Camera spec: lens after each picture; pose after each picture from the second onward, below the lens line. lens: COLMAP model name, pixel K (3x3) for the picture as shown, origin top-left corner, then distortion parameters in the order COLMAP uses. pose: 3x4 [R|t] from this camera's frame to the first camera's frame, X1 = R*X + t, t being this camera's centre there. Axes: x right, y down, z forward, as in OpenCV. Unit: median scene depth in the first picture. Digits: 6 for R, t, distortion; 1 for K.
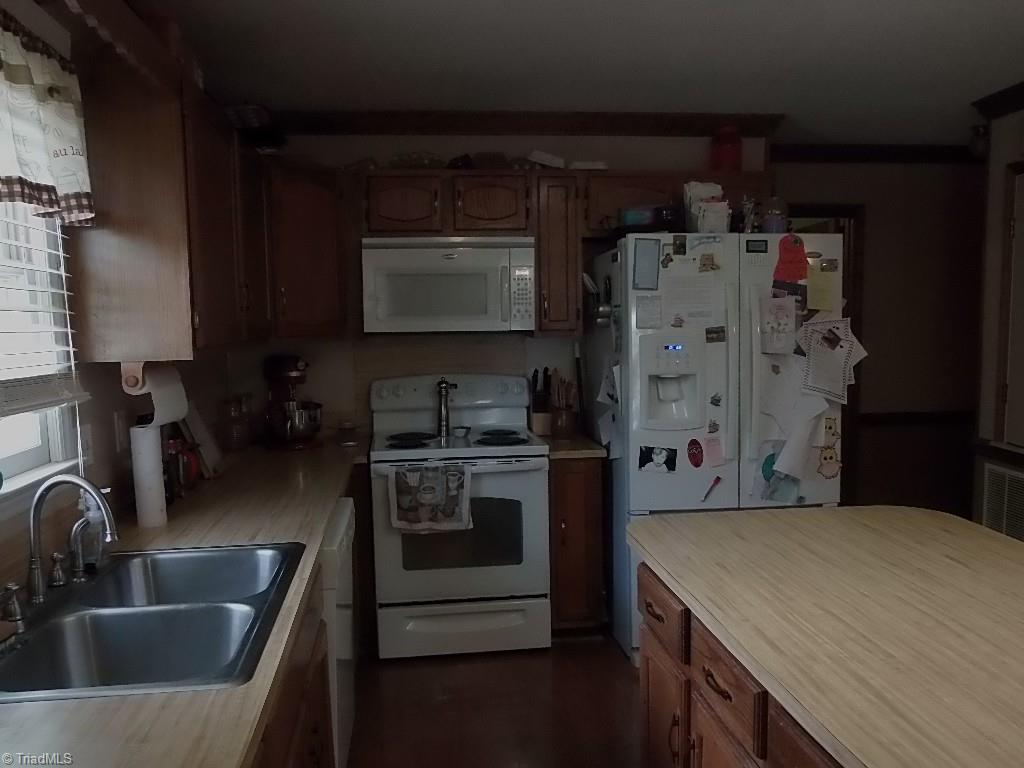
lens RADIAL K [[814.4, 0, 511.9], [0, 814.4, 412.4], [0, 0, 1]] dist [-0.030638, 0.001462]
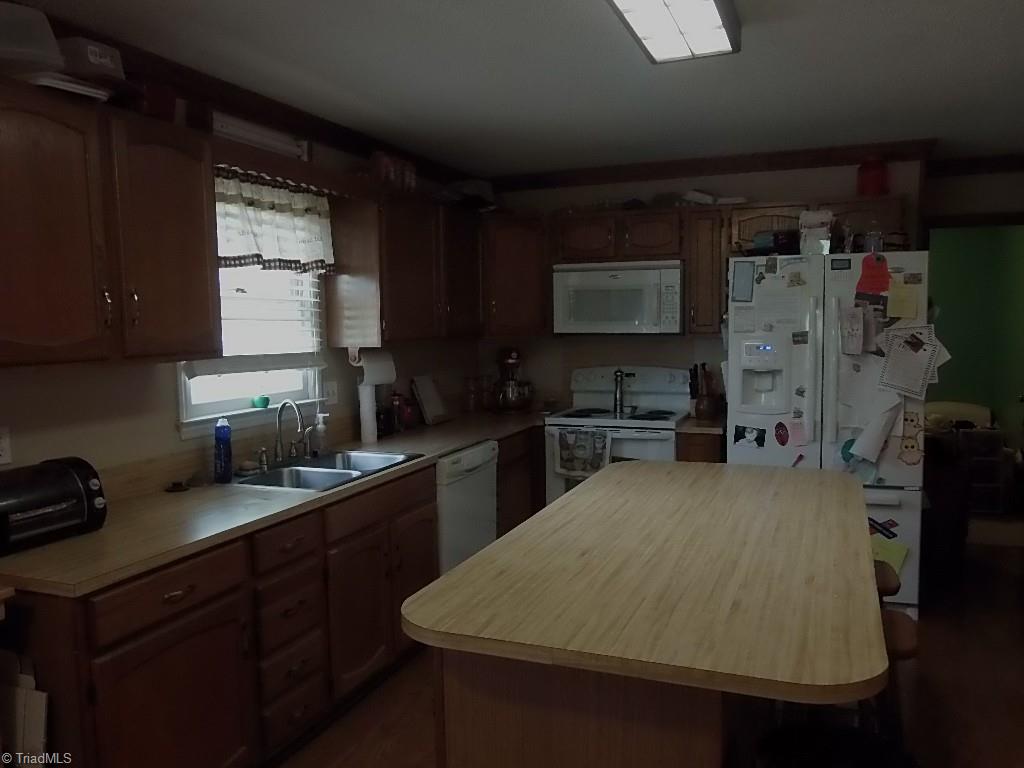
lens RADIAL K [[814.4, 0, 511.9], [0, 814.4, 412.4], [0, 0, 1]] dist [-0.030638, 0.001462]
pose [[0.882039, 0.055346, -0.467915, 0.436008], [-0.055138, 0.998378, 0.014154, 0.022681], [0.467939, 0.013316, 0.883660, -0.274712]]
